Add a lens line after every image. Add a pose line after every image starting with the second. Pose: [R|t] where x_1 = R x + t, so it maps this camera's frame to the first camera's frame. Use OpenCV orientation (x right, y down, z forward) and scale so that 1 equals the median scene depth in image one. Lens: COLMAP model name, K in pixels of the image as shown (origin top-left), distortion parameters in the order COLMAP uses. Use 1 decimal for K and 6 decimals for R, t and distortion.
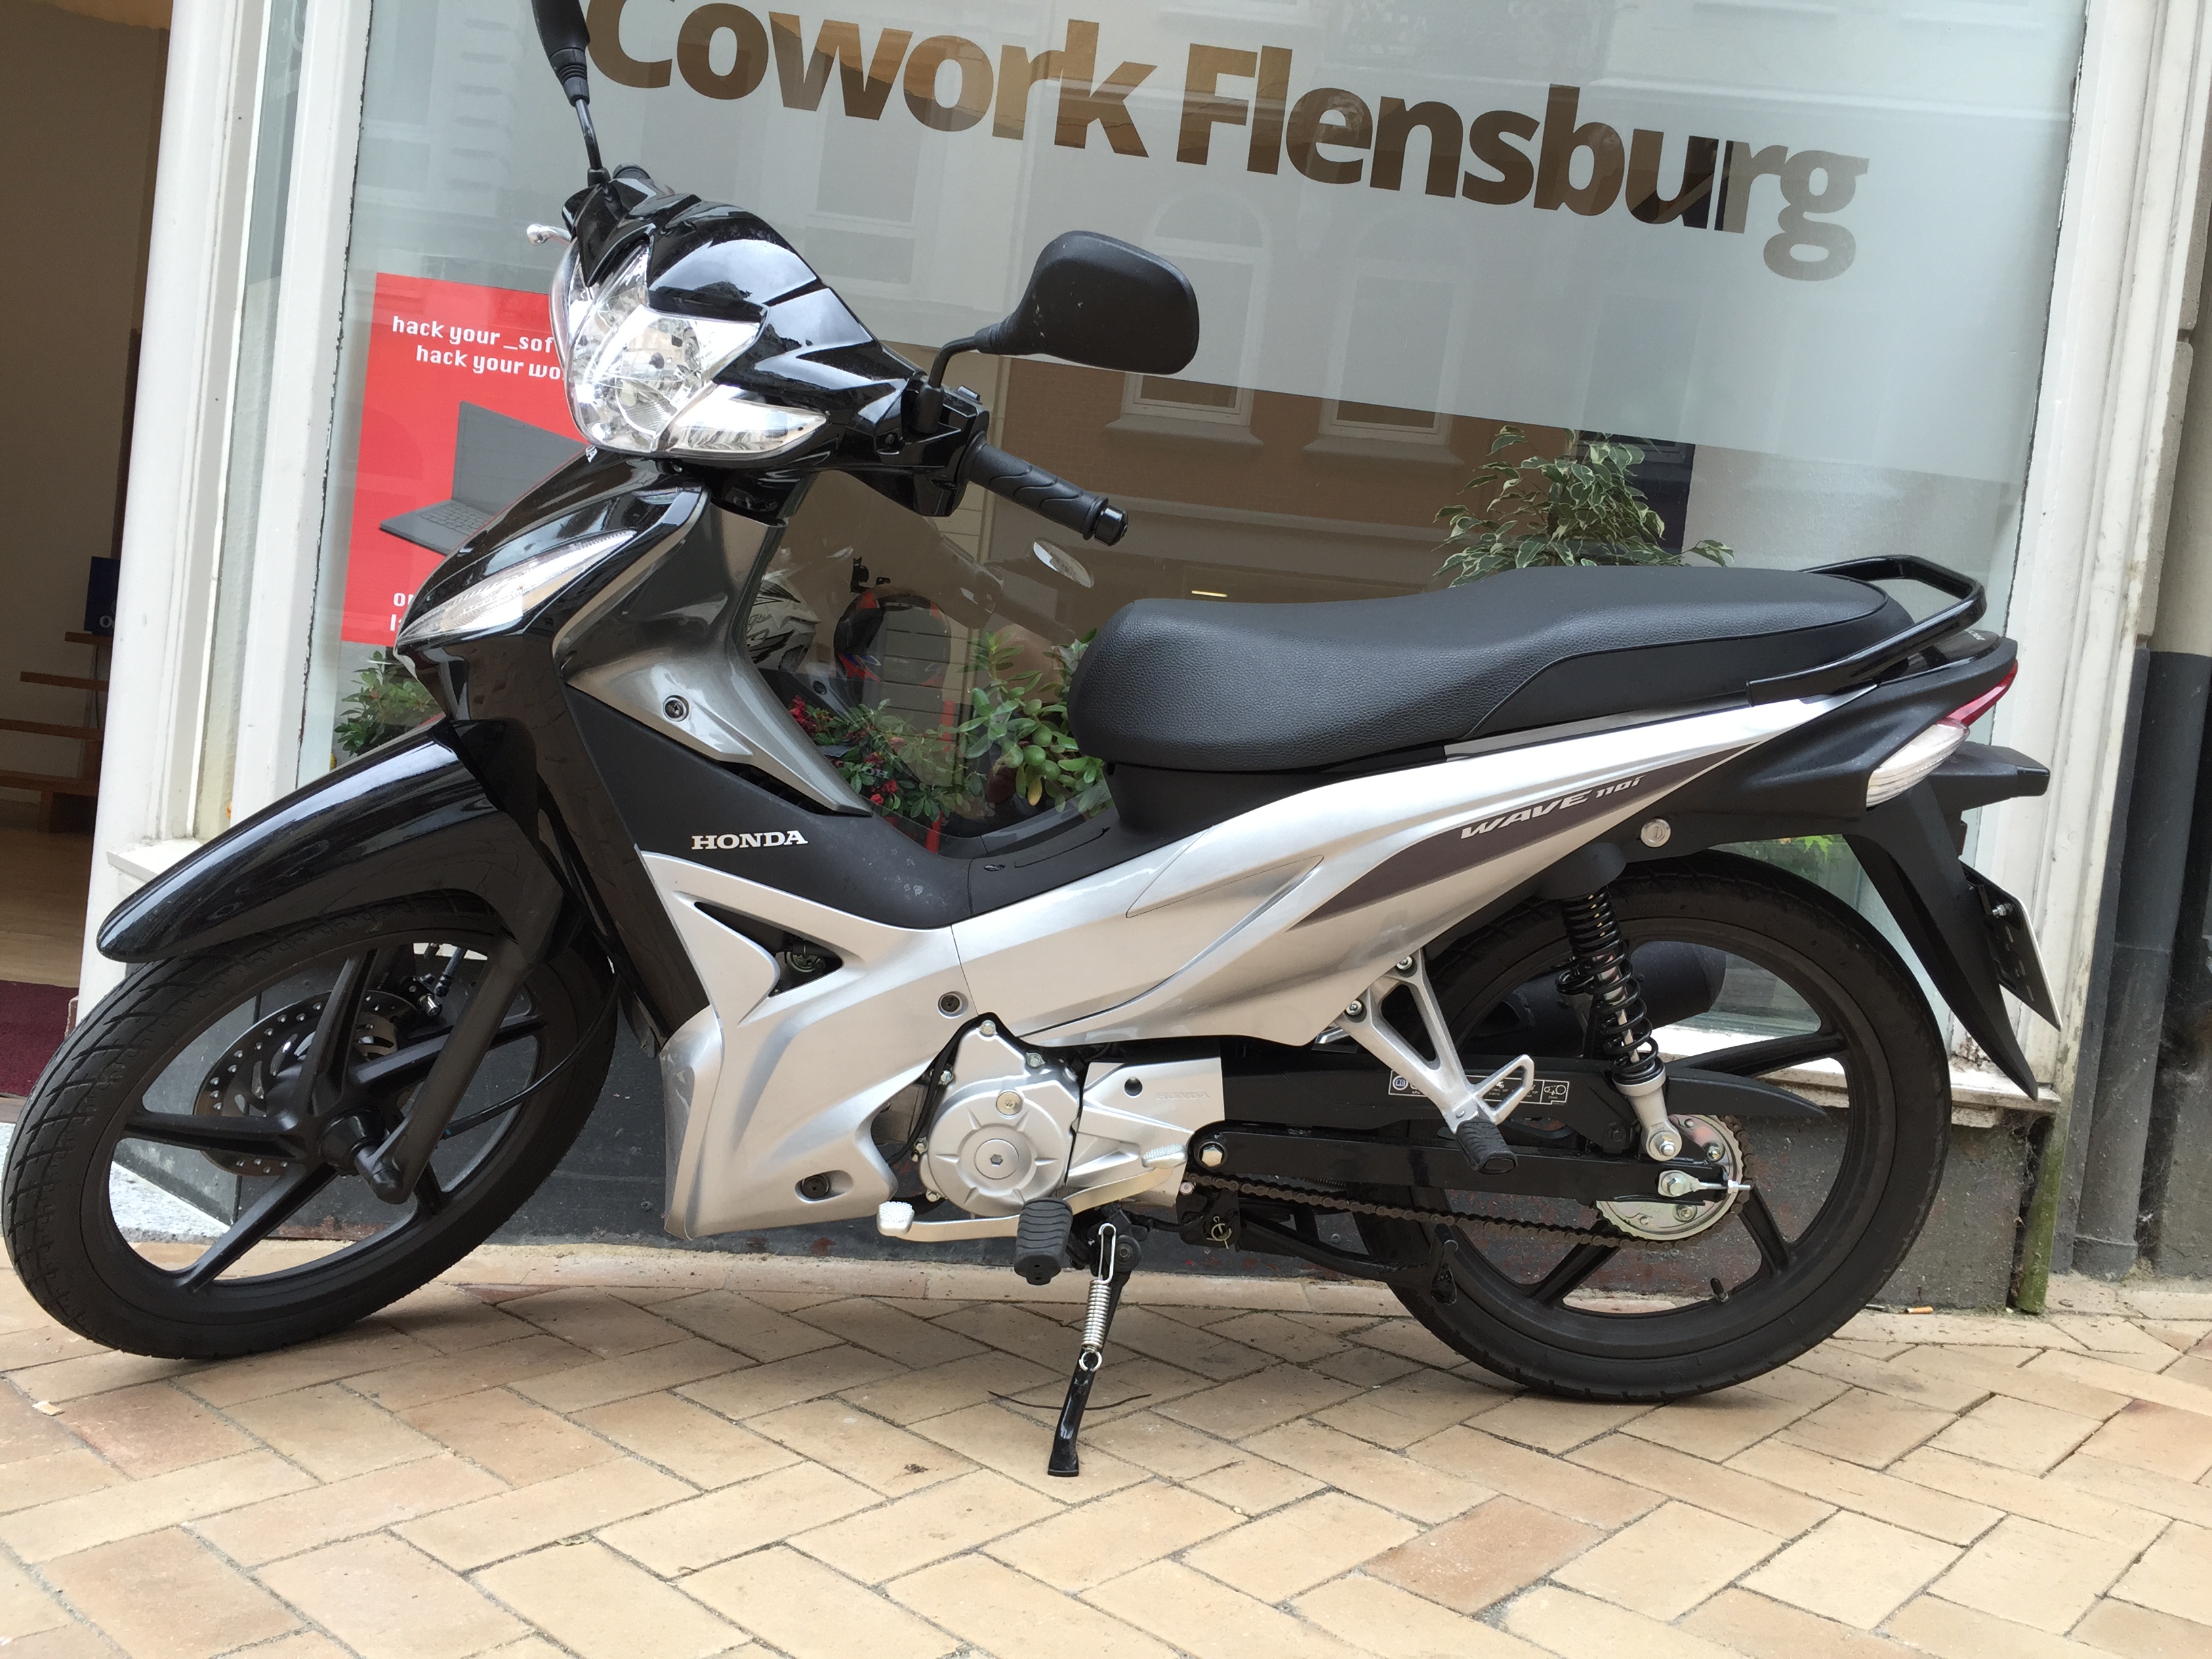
lens RADIAL K [[1886.0, 0, 1112.5], [0, 1886.0, 830.9], [0, 0, 1]] dist [0.032774, -0.039227]
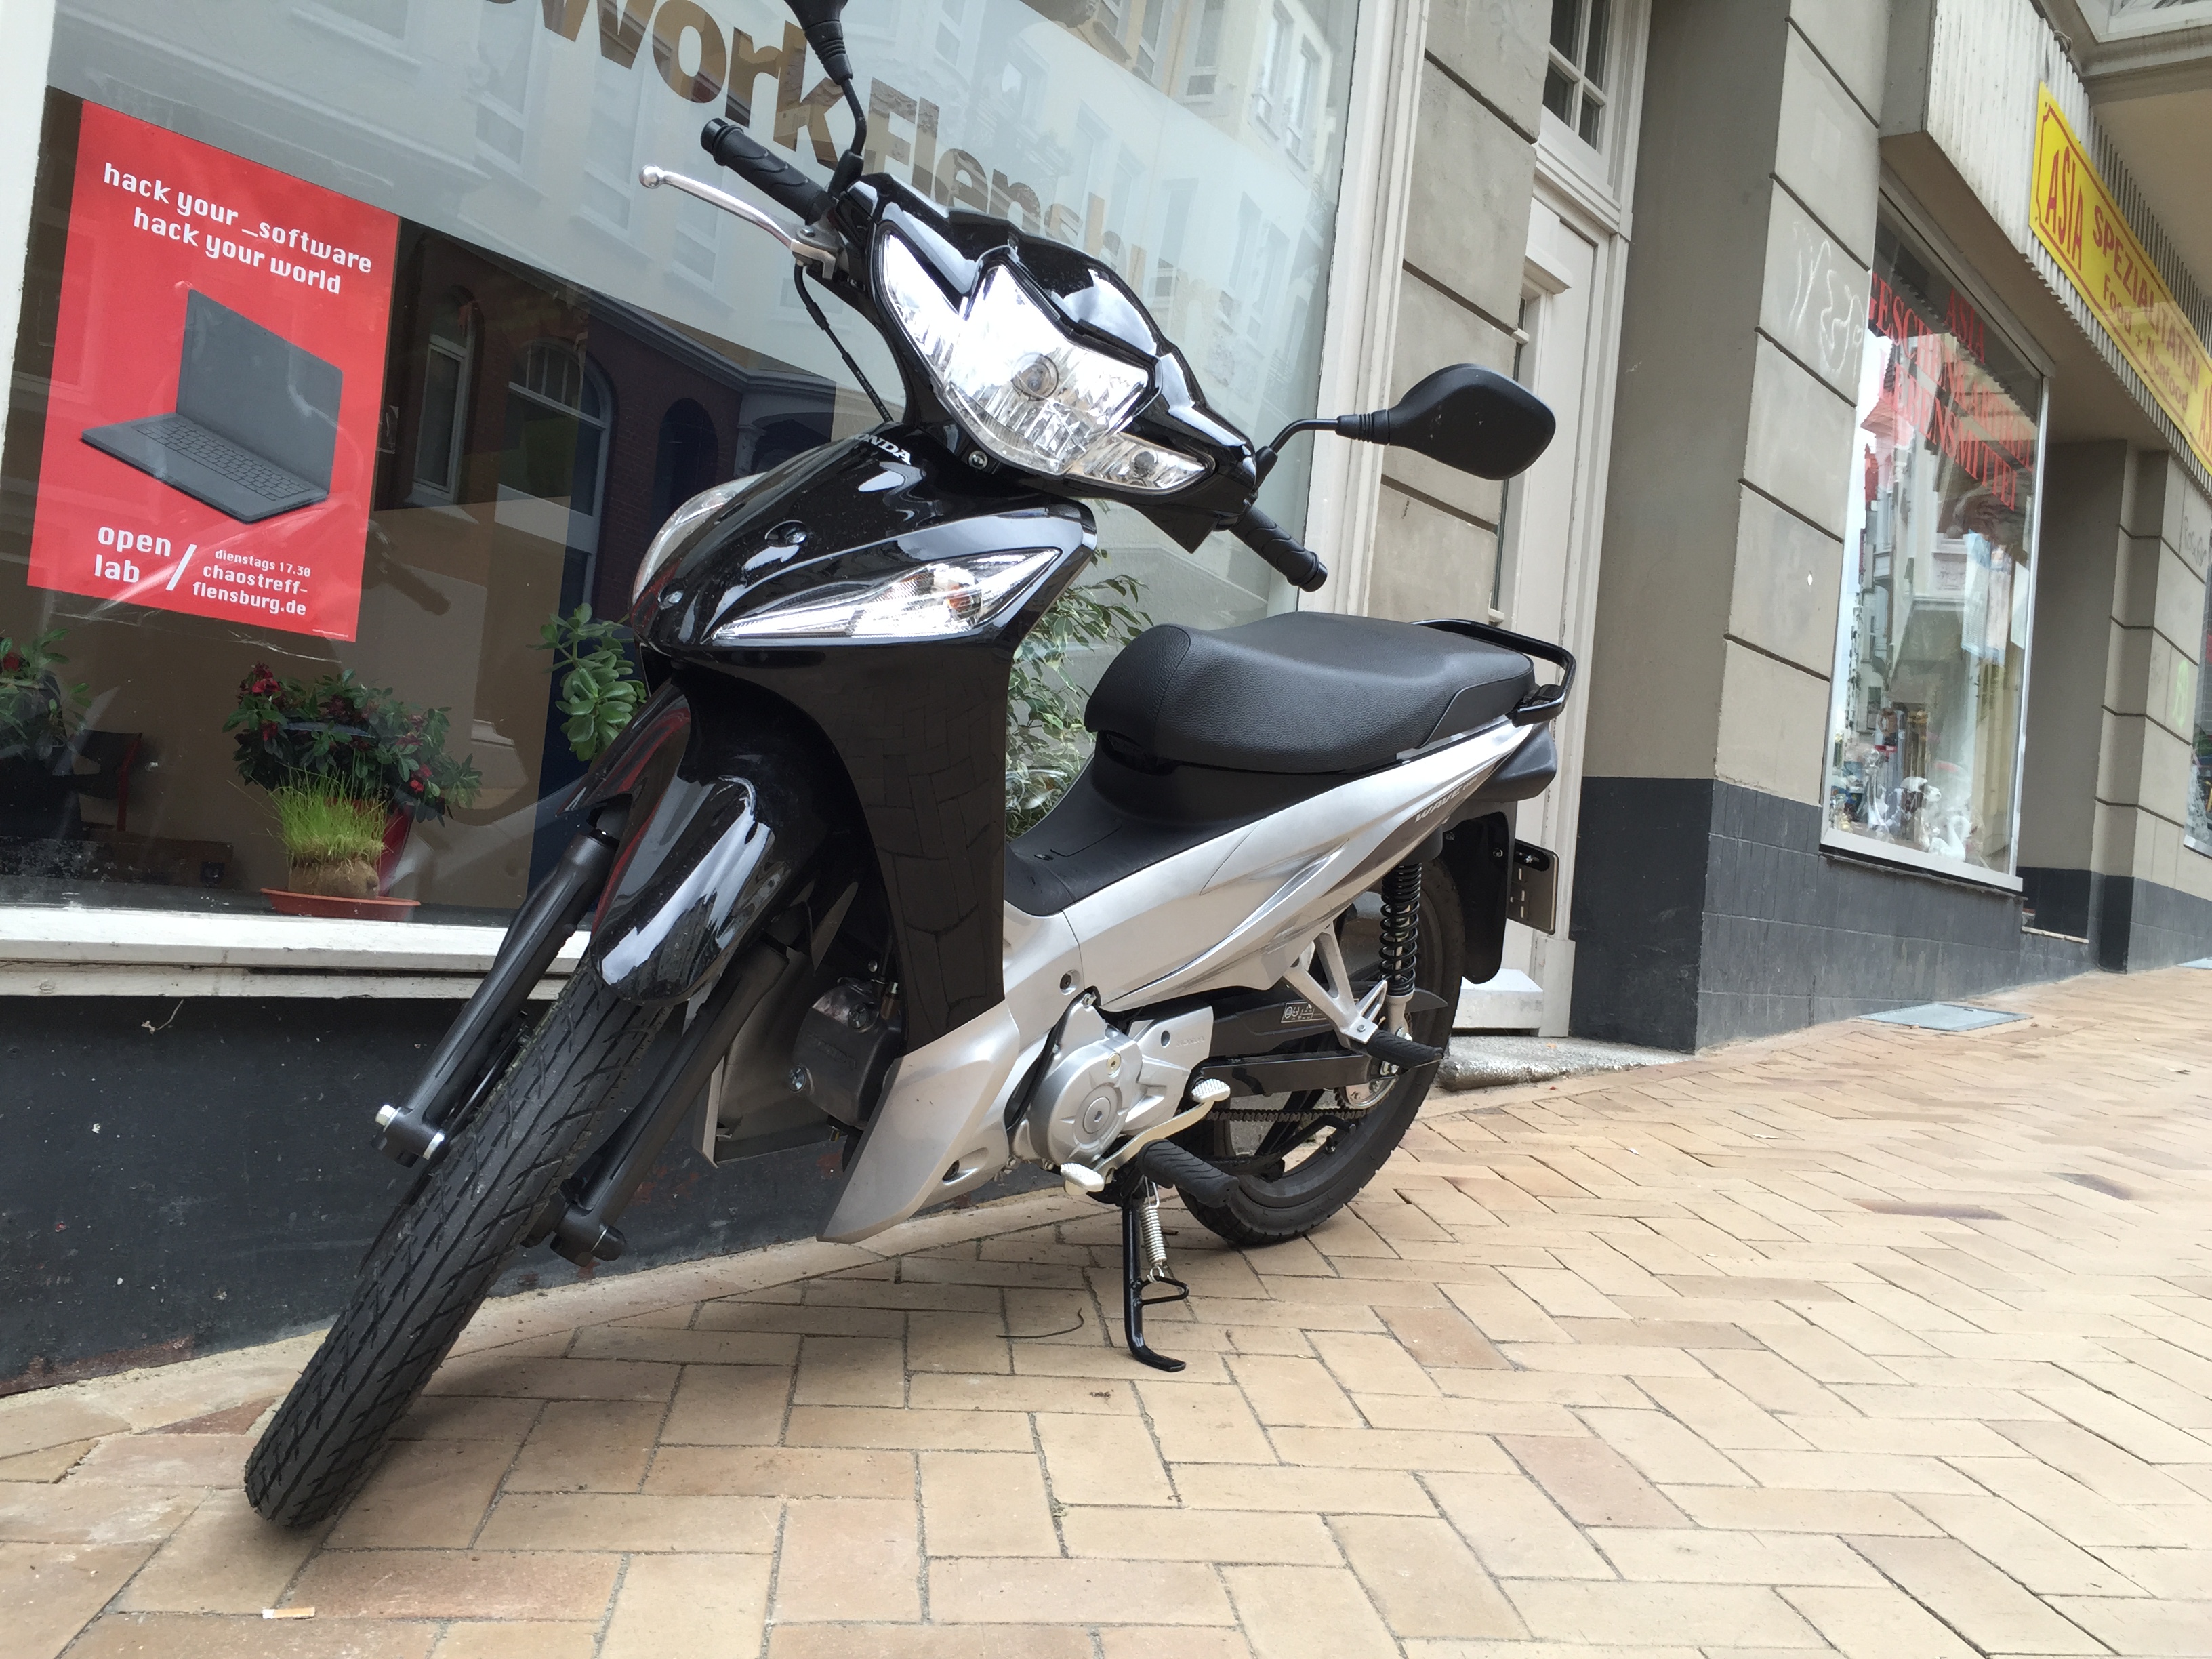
lens RADIAL K [[1886.0, 0, 1113.8], [0, 1886.0, 828.8], [0, 0, 1]] dist [0.032774, -0.039227]
pose [[0.659601, -0.028199, 0.751086, -0.890069], [0.009212, 0.999524, 0.029437, -0.029932], [-0.751559, -0.012498, 0.659547, 0.246921]]
